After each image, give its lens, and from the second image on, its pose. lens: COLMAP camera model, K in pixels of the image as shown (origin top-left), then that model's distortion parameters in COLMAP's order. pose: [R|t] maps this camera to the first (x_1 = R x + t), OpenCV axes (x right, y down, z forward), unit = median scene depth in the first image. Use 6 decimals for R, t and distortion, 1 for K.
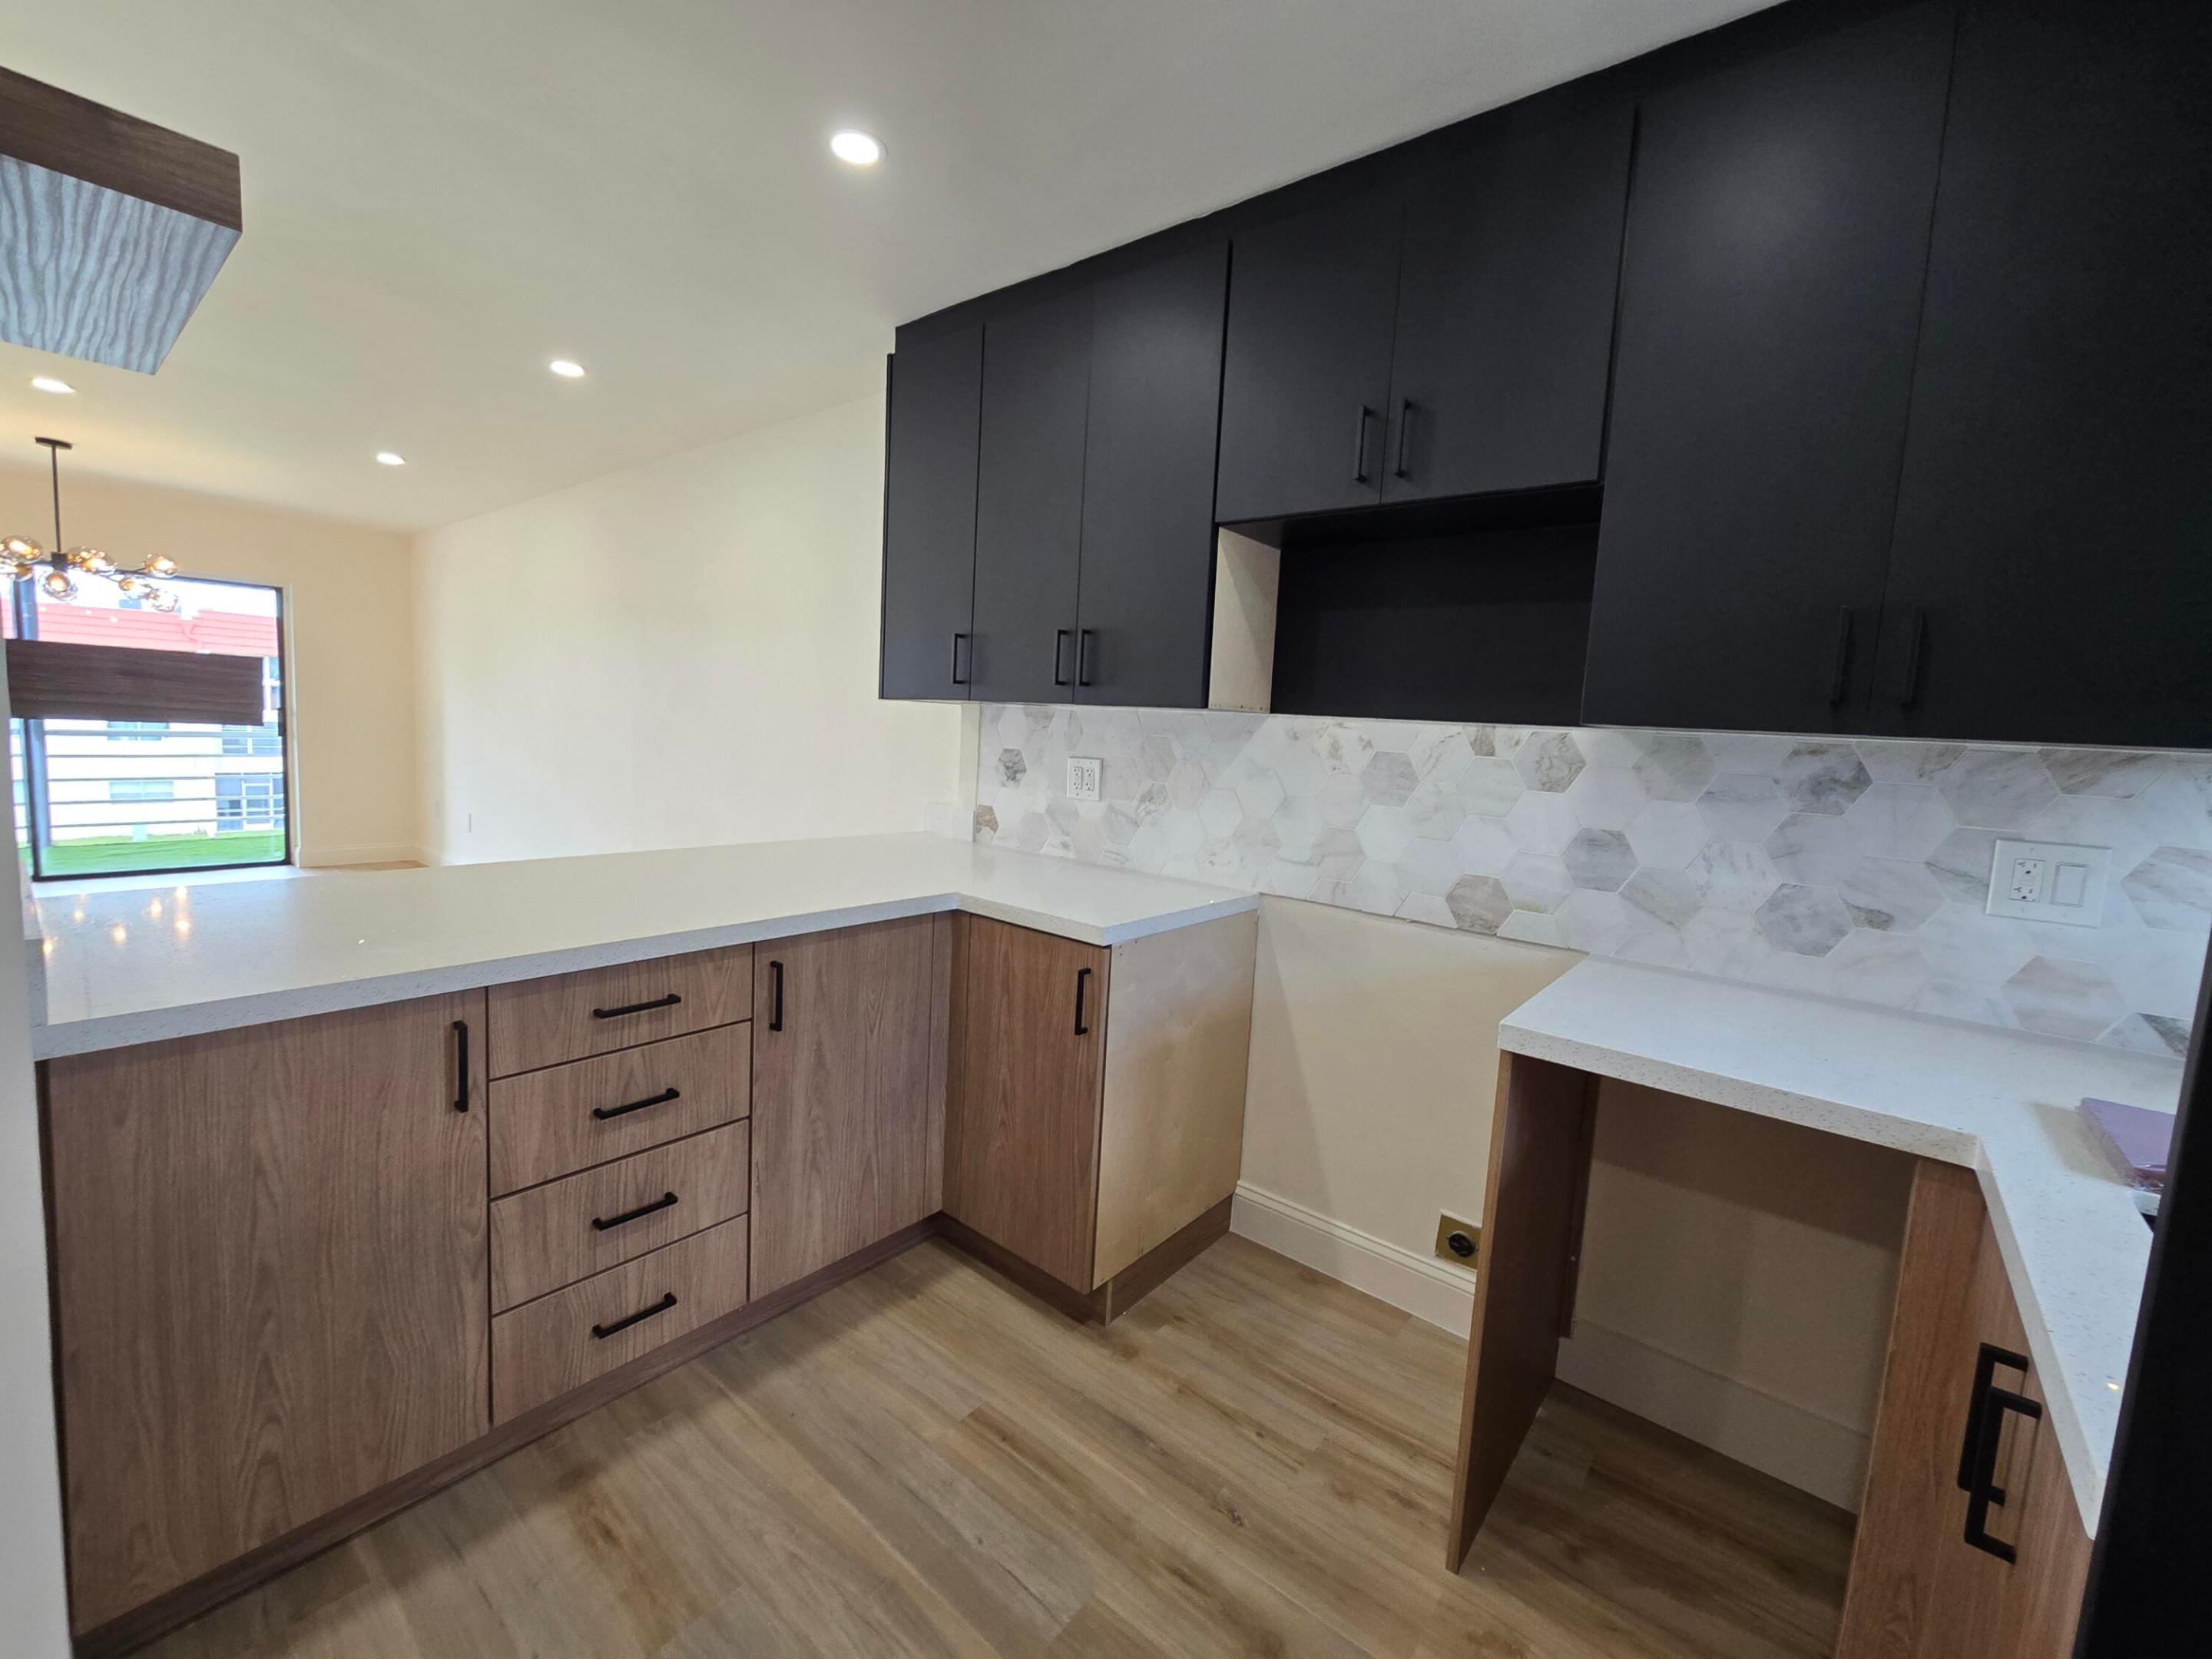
lens RADIAL K [[914.1, 0, 1086.9], [0, 914.1, 815.4], [0, 0, 1]] dist [0.001405, -0.001362]
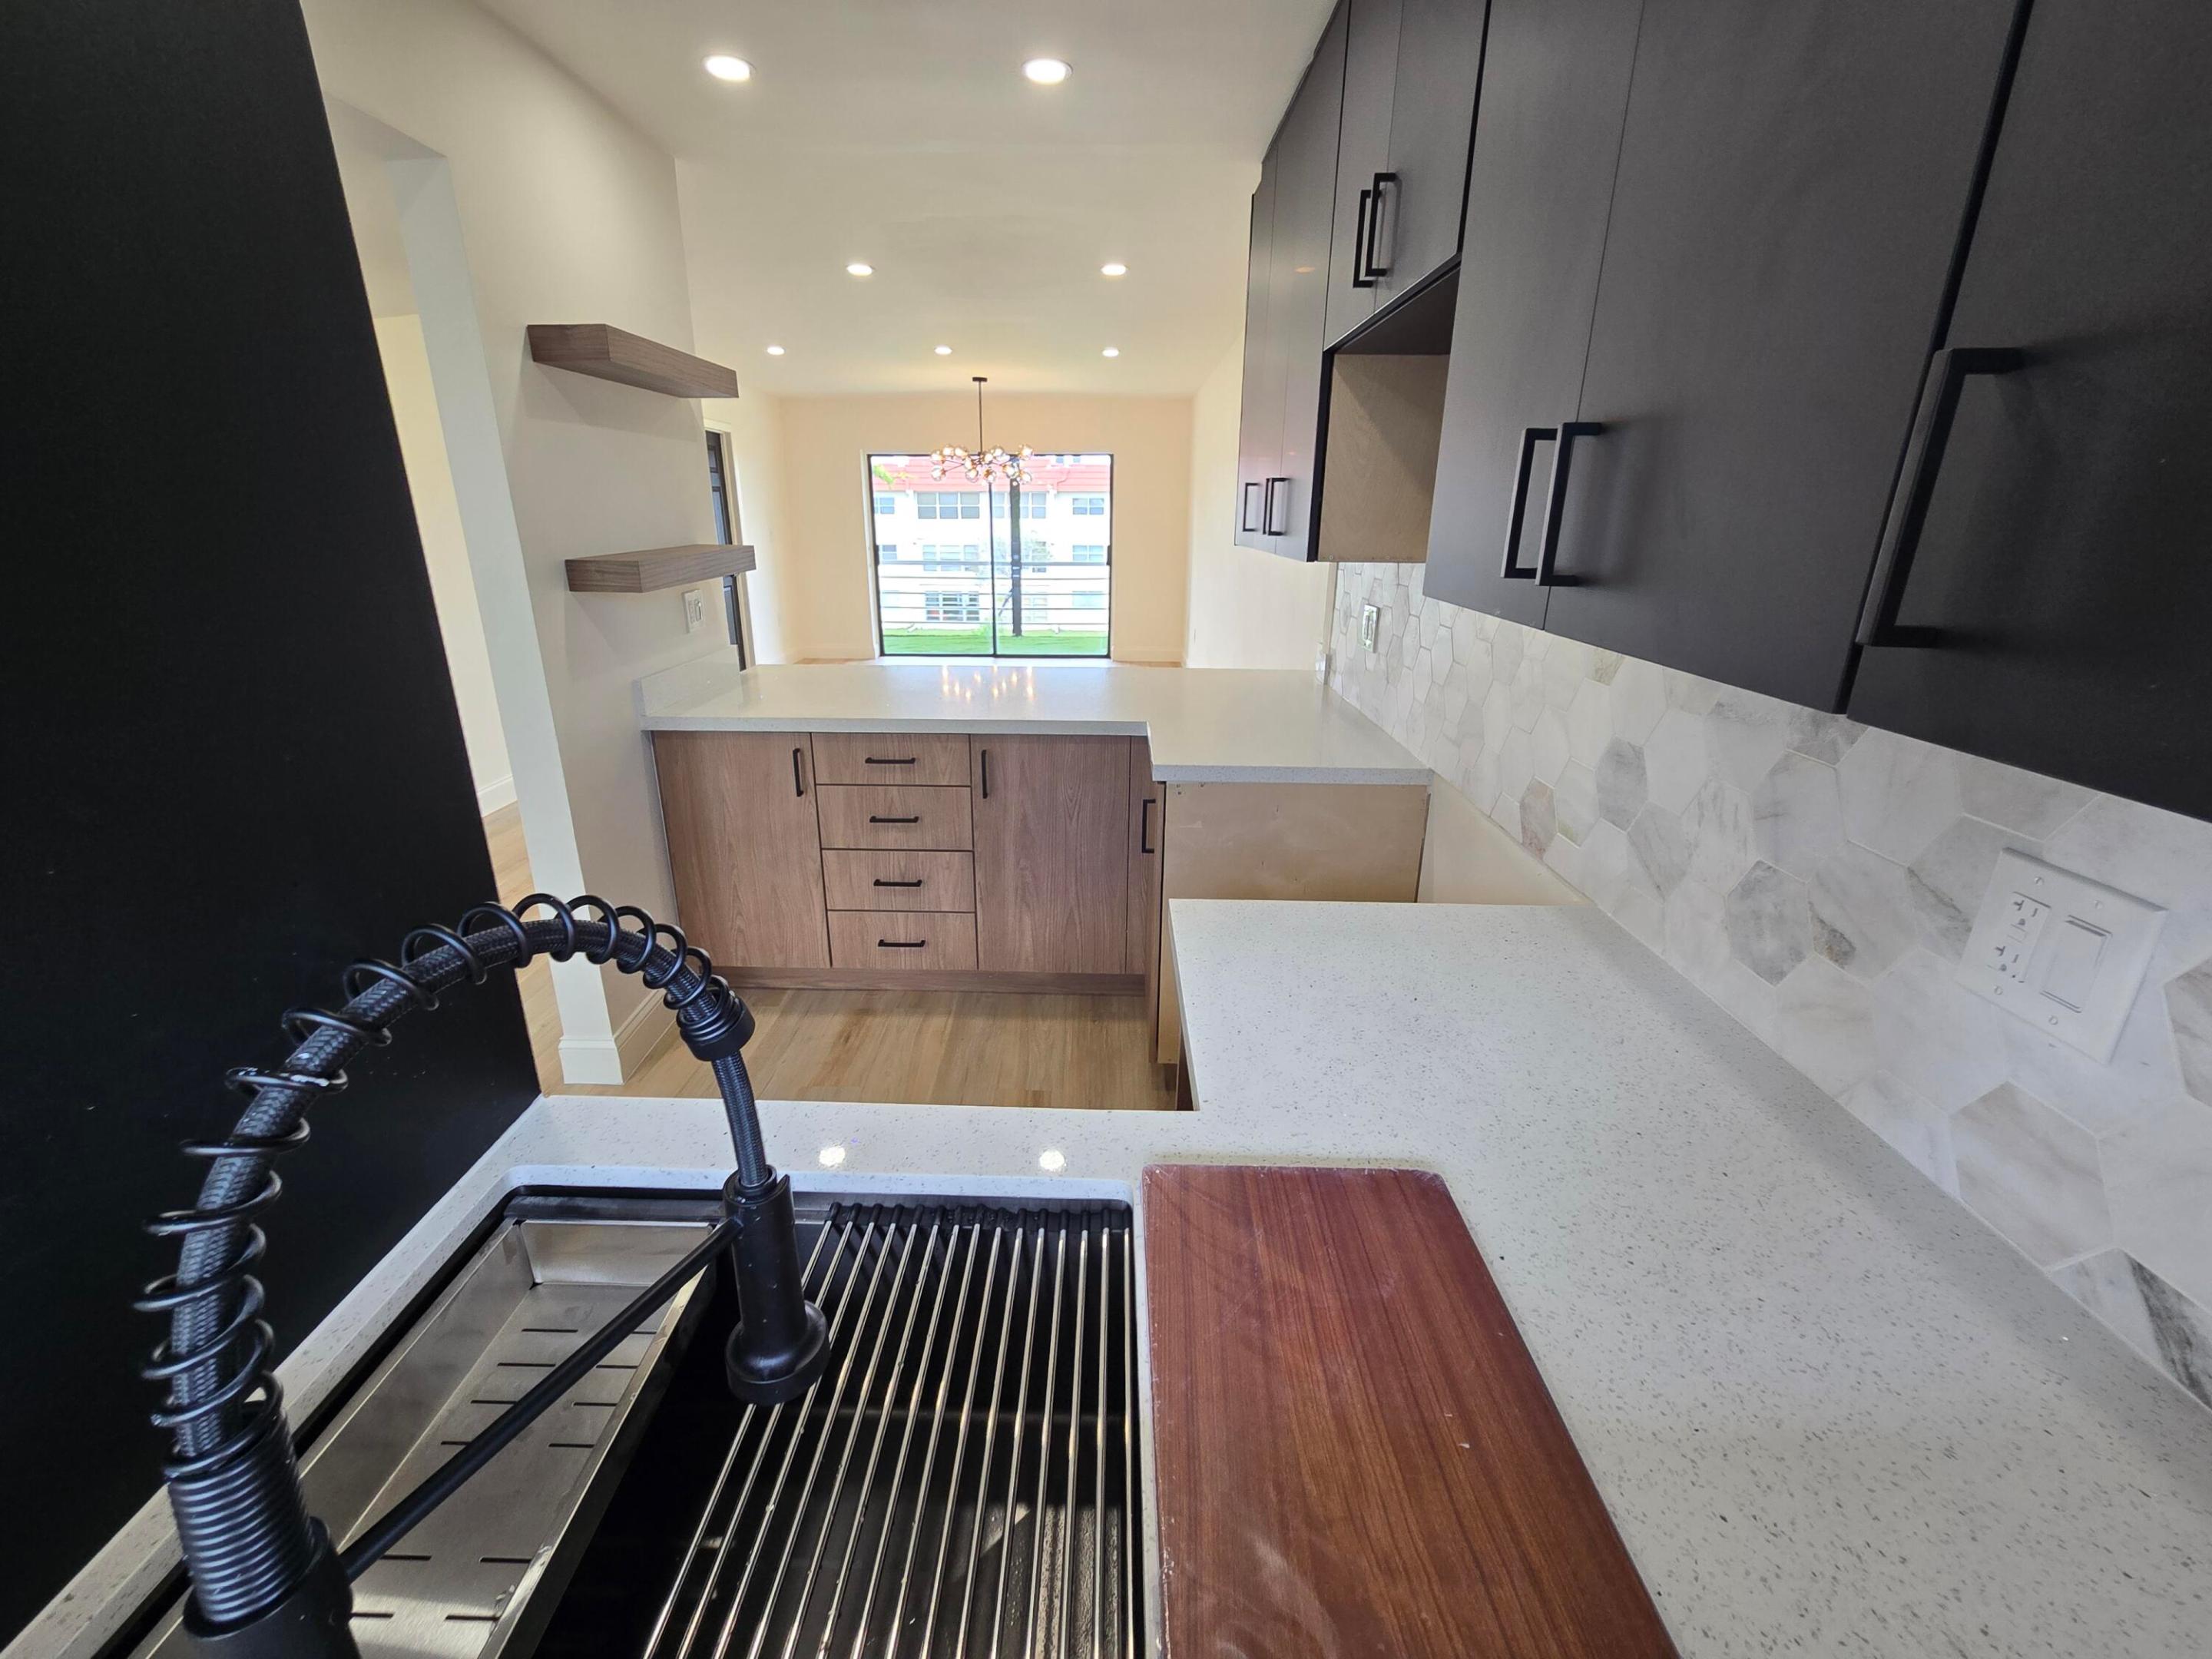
lens RADIAL K [[914.1, 0, 1083.0], [0, 914.1, 815.9], [0, 0, 1]] dist [0.001405, -0.001362]
pose [[0.618634, 0.204685, -0.758549, 0.875339], [-0.053915, 0.974252, 0.218919, -0.062673], [0.783828, -0.094533, 0.613741, 0.235611]]
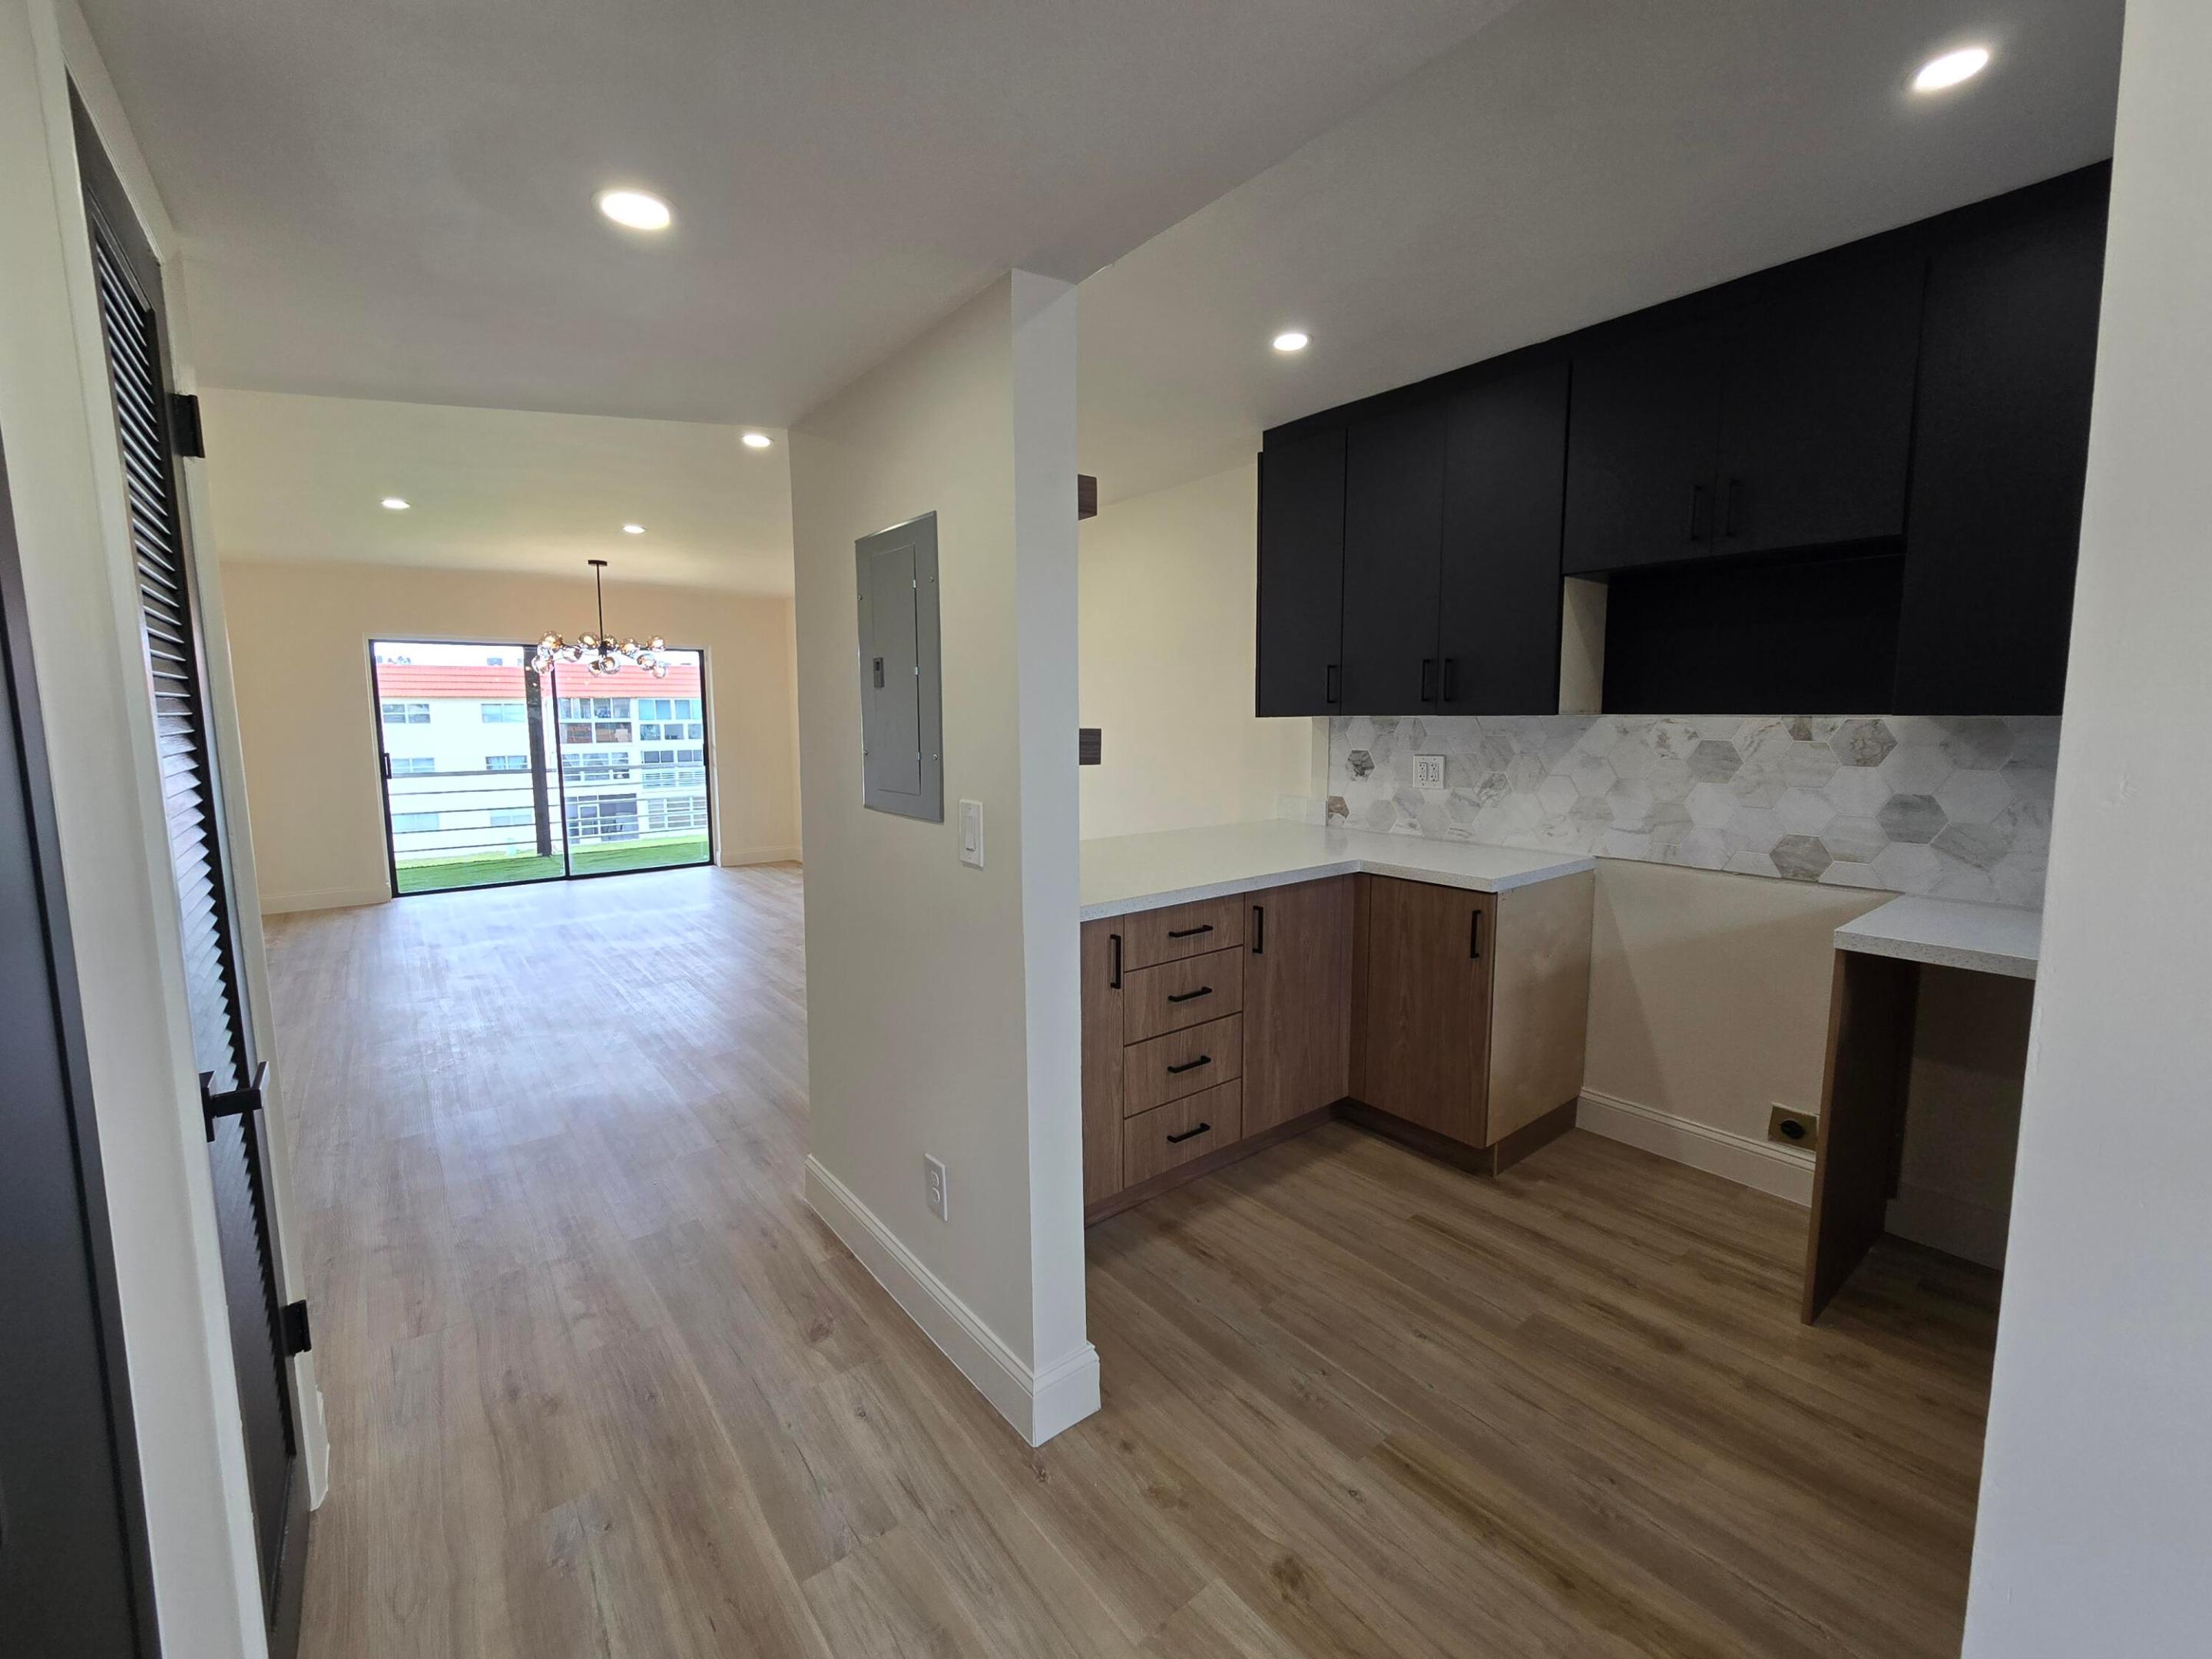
lens RADIAL K [[914.1, 0, 1084.7], [0, 914.1, 817.2], [0, 0, 1]] dist [0.001405, -0.001362]
pose [[0.975126, -0.033143, -0.219161, -0.287853], [0.034626, 0.999396, 0.002927, 0.003406], [0.218931, -0.010443, 0.975684, -0.501340]]
